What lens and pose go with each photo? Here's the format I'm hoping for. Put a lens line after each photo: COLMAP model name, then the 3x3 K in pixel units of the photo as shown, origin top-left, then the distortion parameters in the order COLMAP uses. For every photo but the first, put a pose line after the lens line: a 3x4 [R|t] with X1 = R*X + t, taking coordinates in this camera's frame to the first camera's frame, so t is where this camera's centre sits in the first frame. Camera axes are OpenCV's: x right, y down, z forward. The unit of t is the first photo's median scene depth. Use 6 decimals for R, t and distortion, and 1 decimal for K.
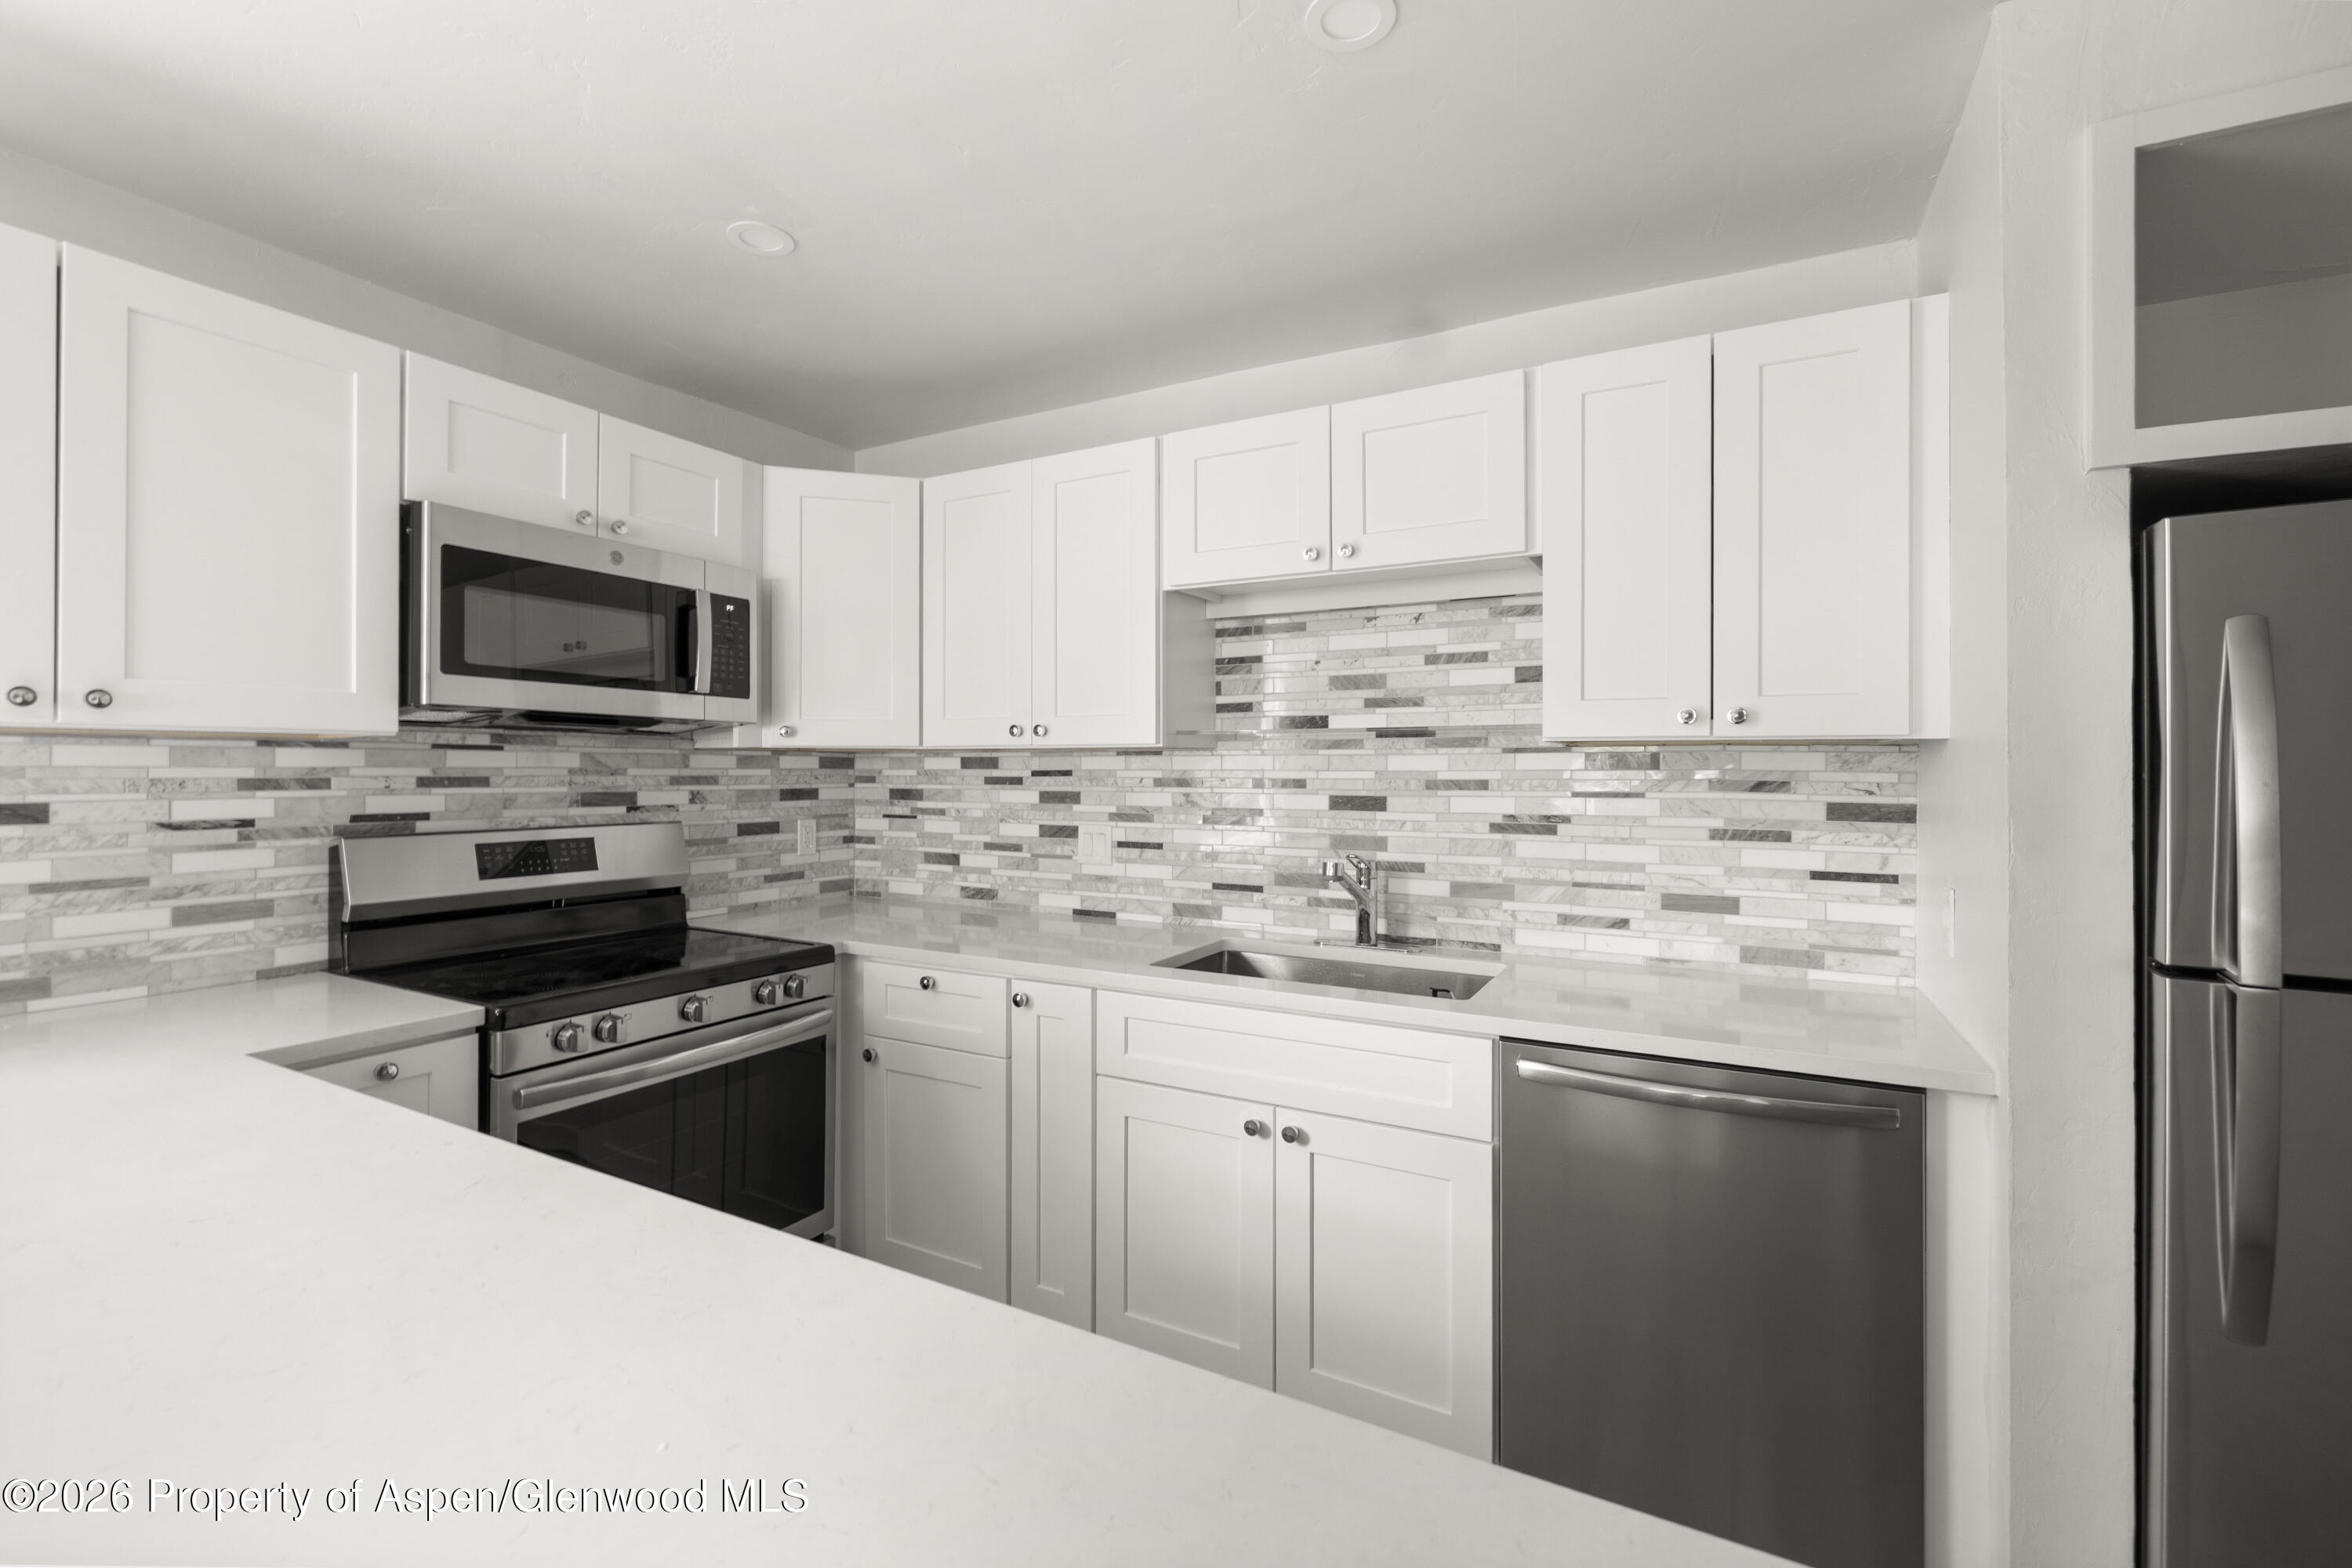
lens RADIAL K [[992.4, 0, 1185.4], [0, 992.4, 762.3], [0, 0, 1]] dist [-0.004009, 0.000347]
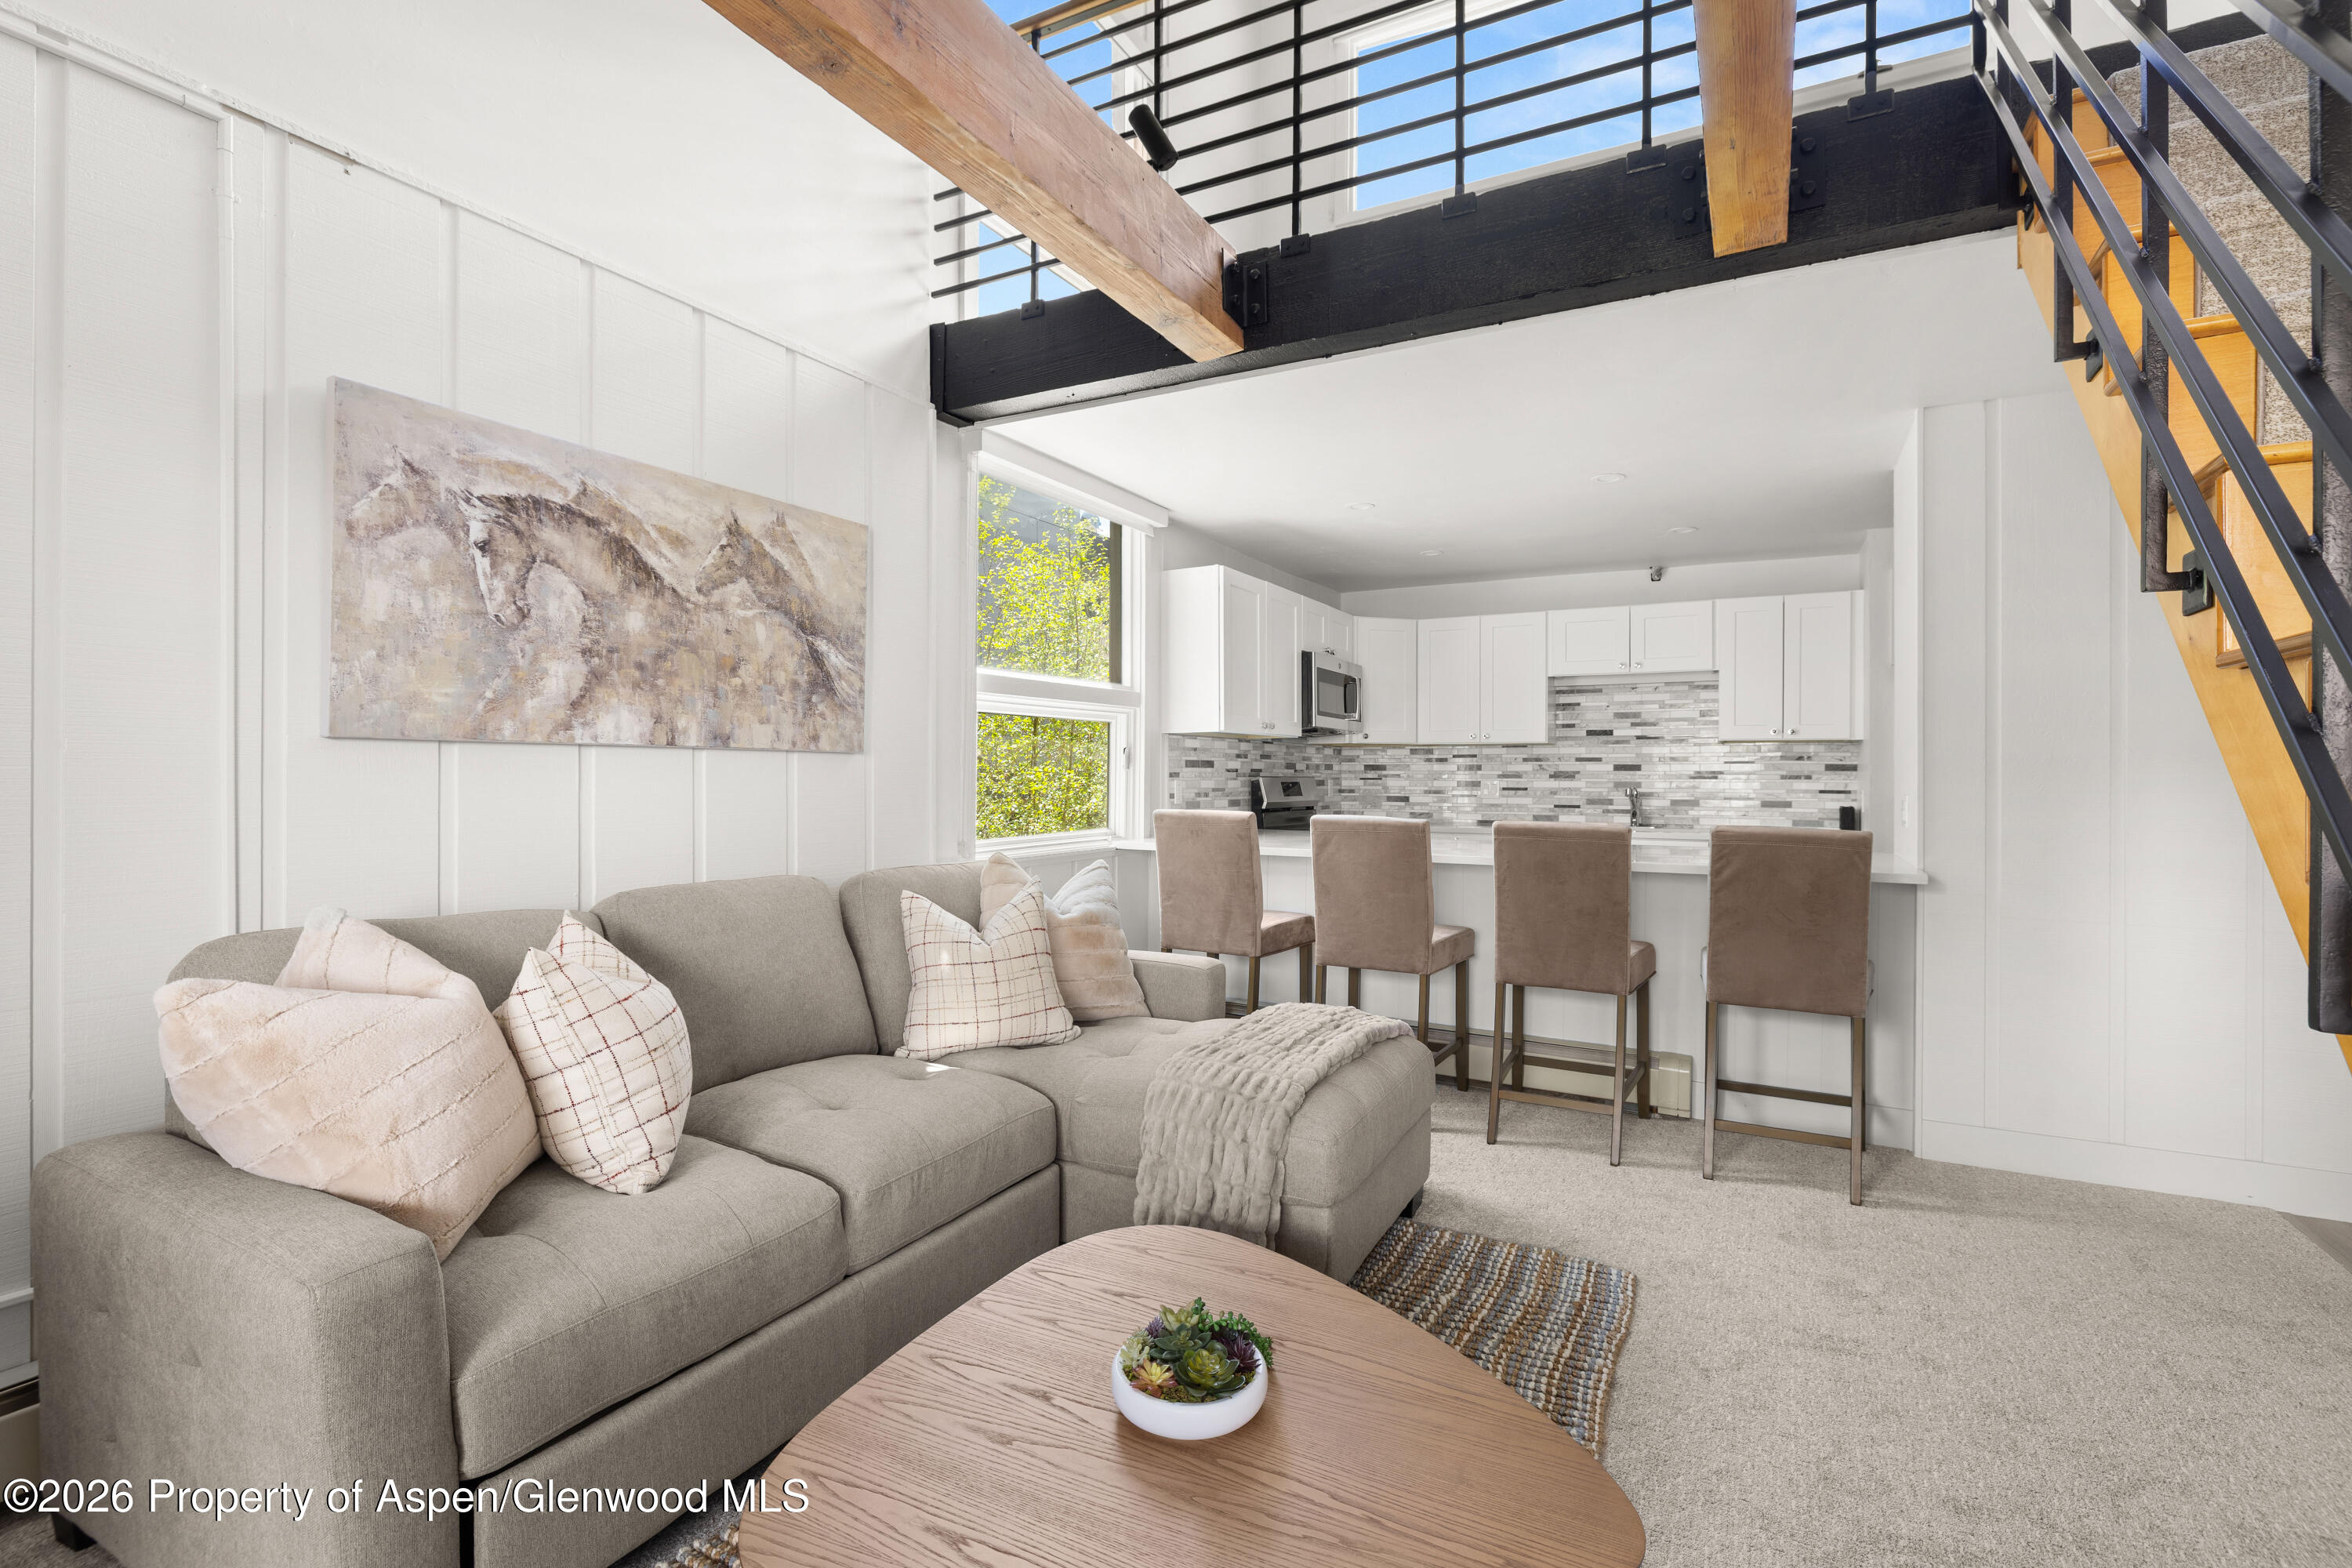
lens RADIAL K [[1076.7, 0, 1192.3], [0, 1076.7, 774.8], [0, 0, 1]] dist [-0.000504, -0.000113]
pose [[0.999977, 0.001793, 0.006615, -0.874176], [-0.001836, 0.999978, 0.006417, 0.044396], [-0.006603, -0.006429, 0.999958, -1.534314]]
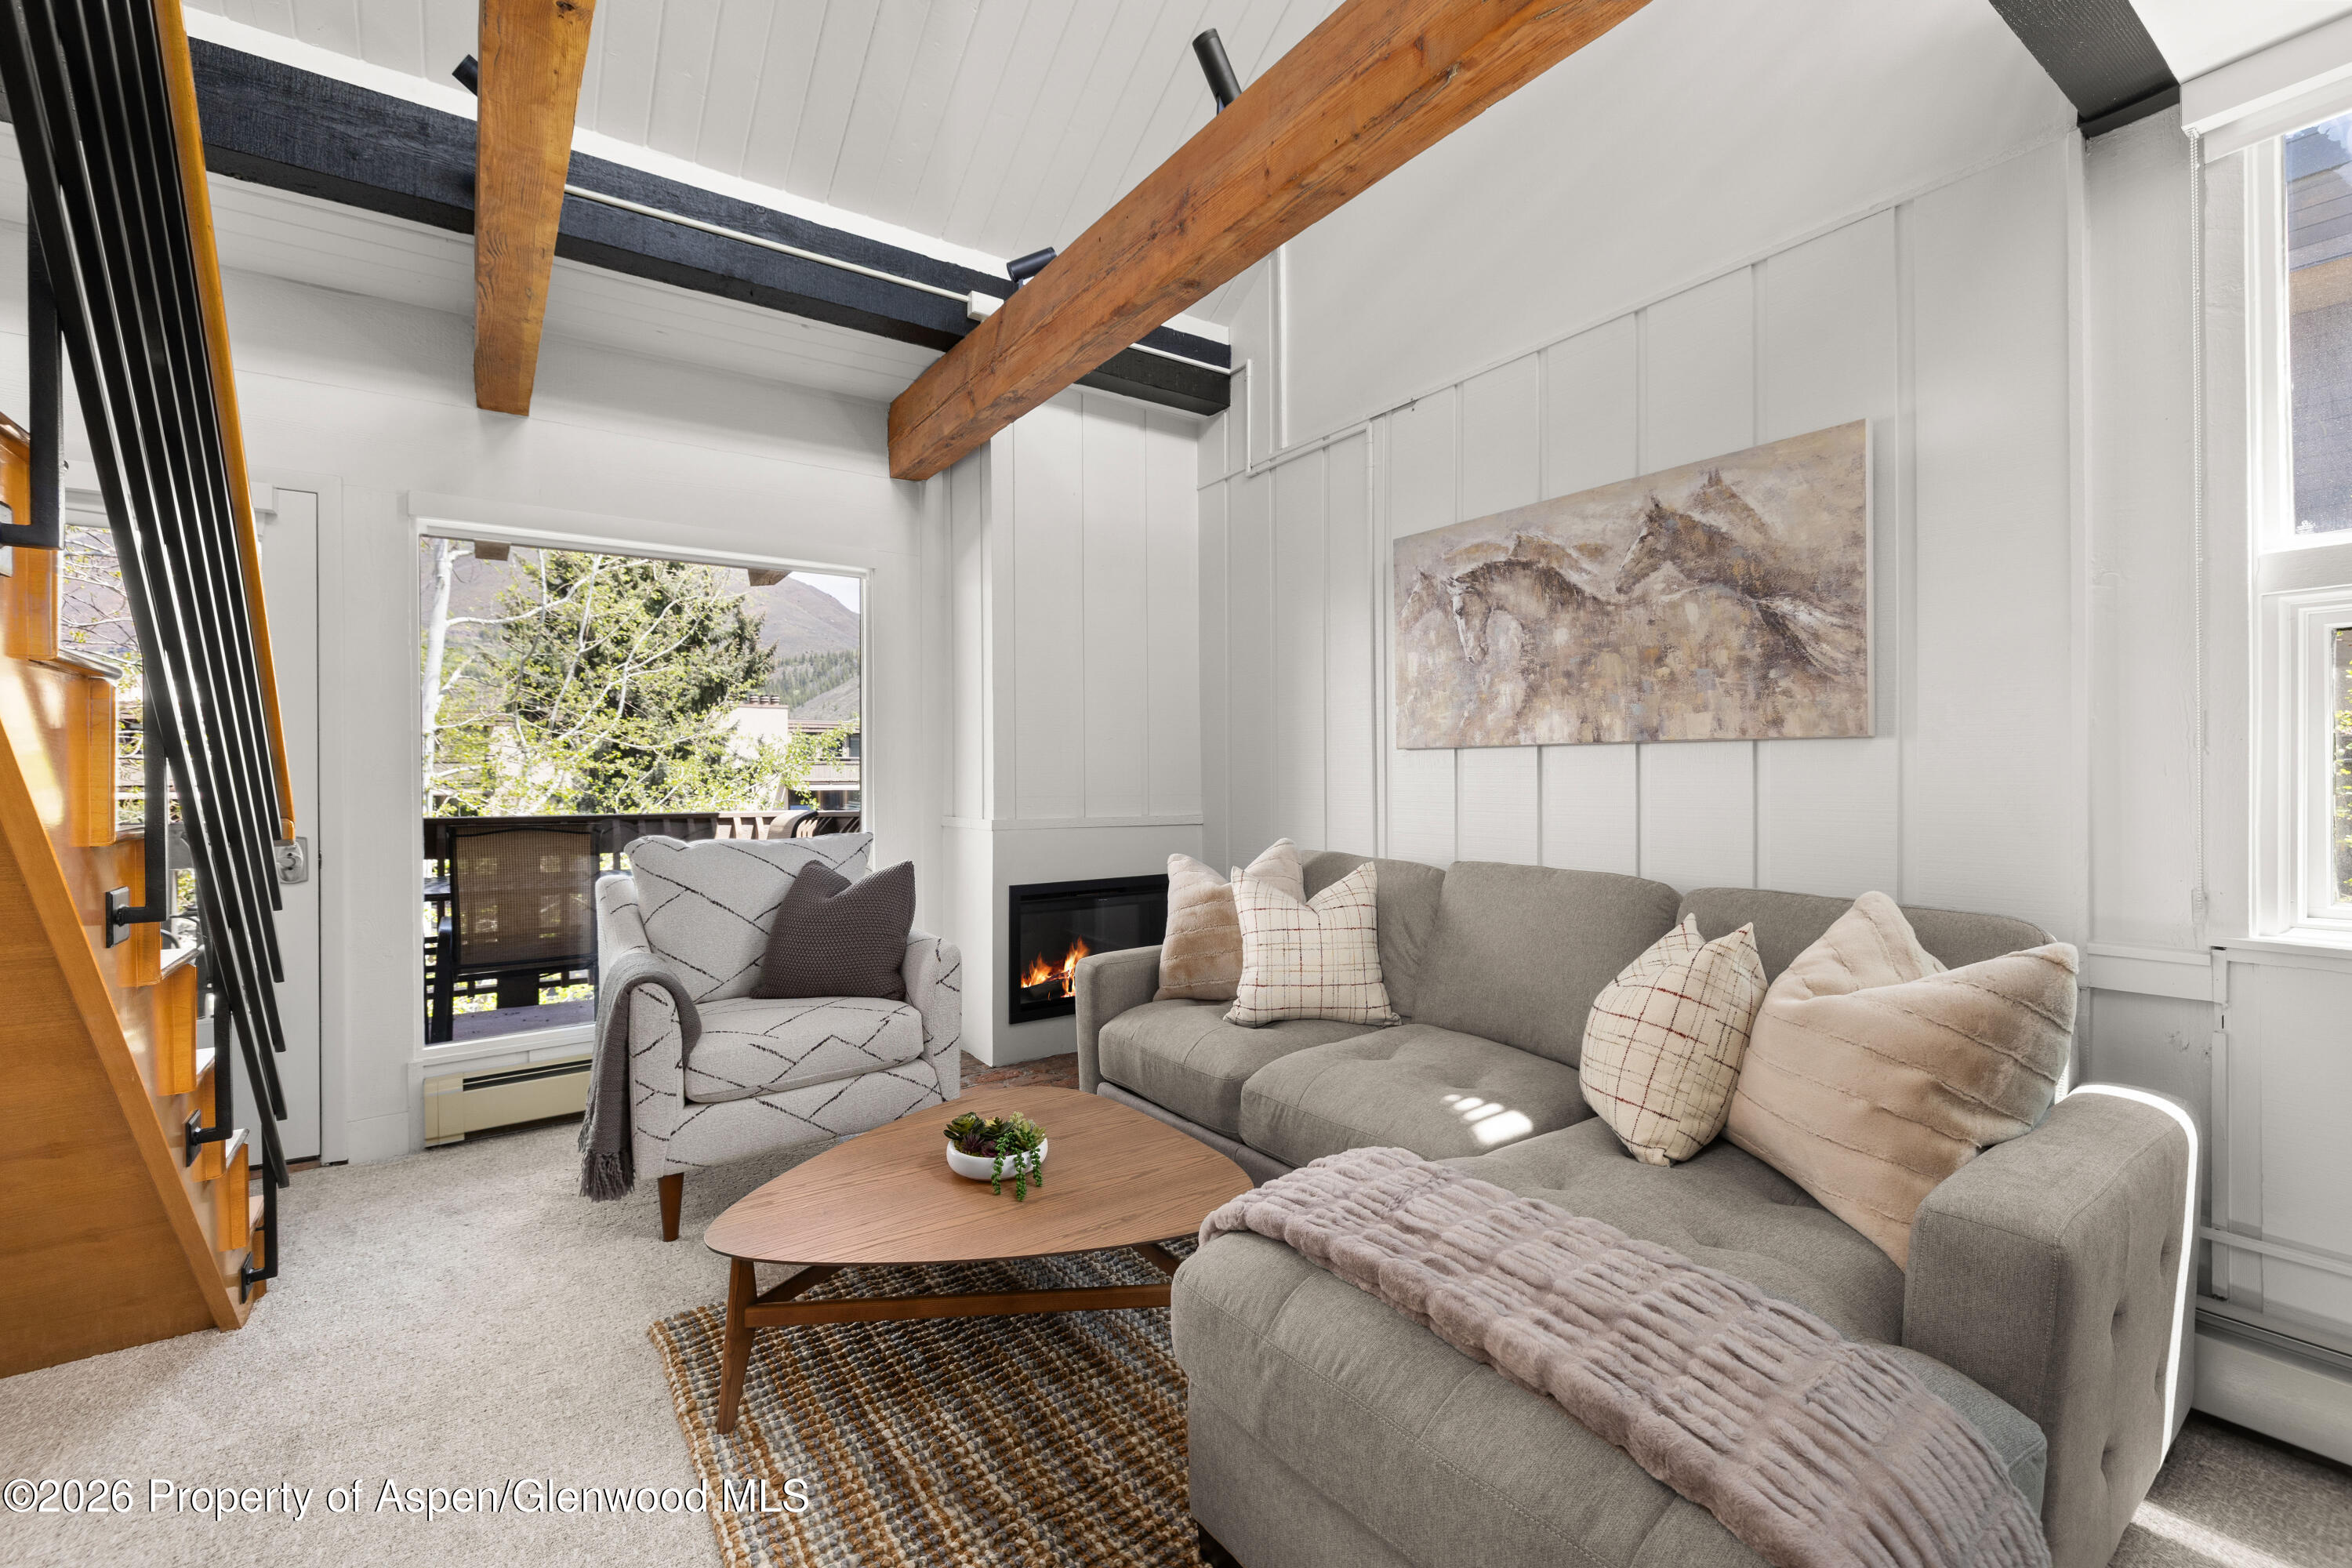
lens RADIAL K [[992.4, 0, 1181.8], [0, 992.4, 777.1], [0, 0, 1]] dist [-0.004009, 0.000347]
pose [[-0.437385, 0.007521, -0.899243, -0.202414], [0.014636, 0.999892, 0.001244, 0.053221], [0.899155, -0.012617, -0.437448, -0.345602]]
